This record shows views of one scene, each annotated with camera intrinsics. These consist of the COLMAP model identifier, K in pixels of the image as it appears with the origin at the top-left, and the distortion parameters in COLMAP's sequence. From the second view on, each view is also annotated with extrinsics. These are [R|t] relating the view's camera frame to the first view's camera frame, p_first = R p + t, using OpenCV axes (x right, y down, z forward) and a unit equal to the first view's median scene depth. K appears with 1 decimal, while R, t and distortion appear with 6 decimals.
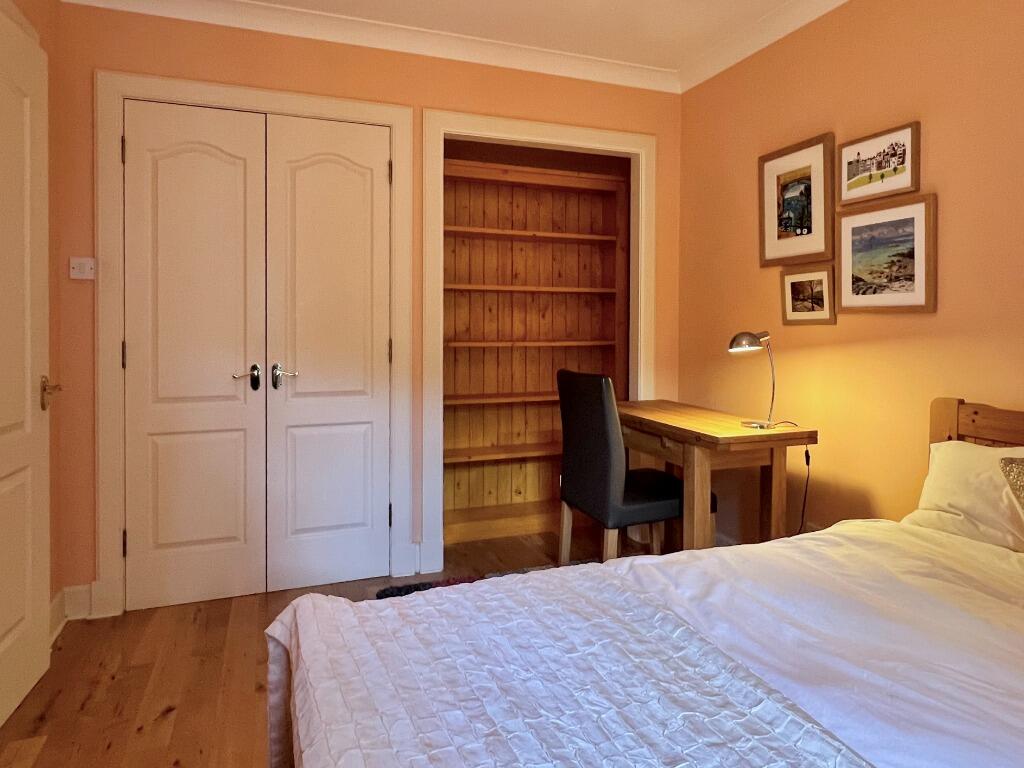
lens RADIAL K [[615.1, 0, 512.0], [0, 615.1, 377.6], [0, 0, 1]] dist [-0.001680, -0.002388]
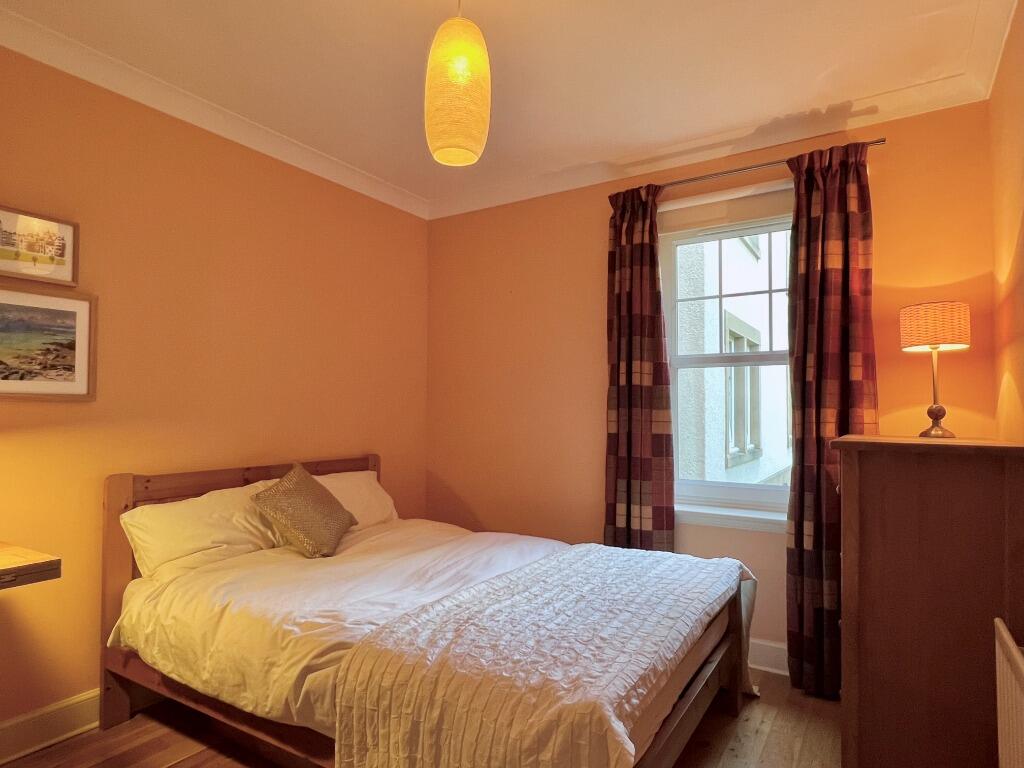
lens RADIAL K [[615.1, 0, 510.1], [0, 615.1, 390.0], [0, 0, 1]] dist [-0.001680, -0.002388]
pose [[-0.637377, 0.007008, 0.770520, -0.631382], [0.057937, 0.997564, 0.038853, -0.122038], [-0.768371, 0.069405, -0.636231, 1.089575]]
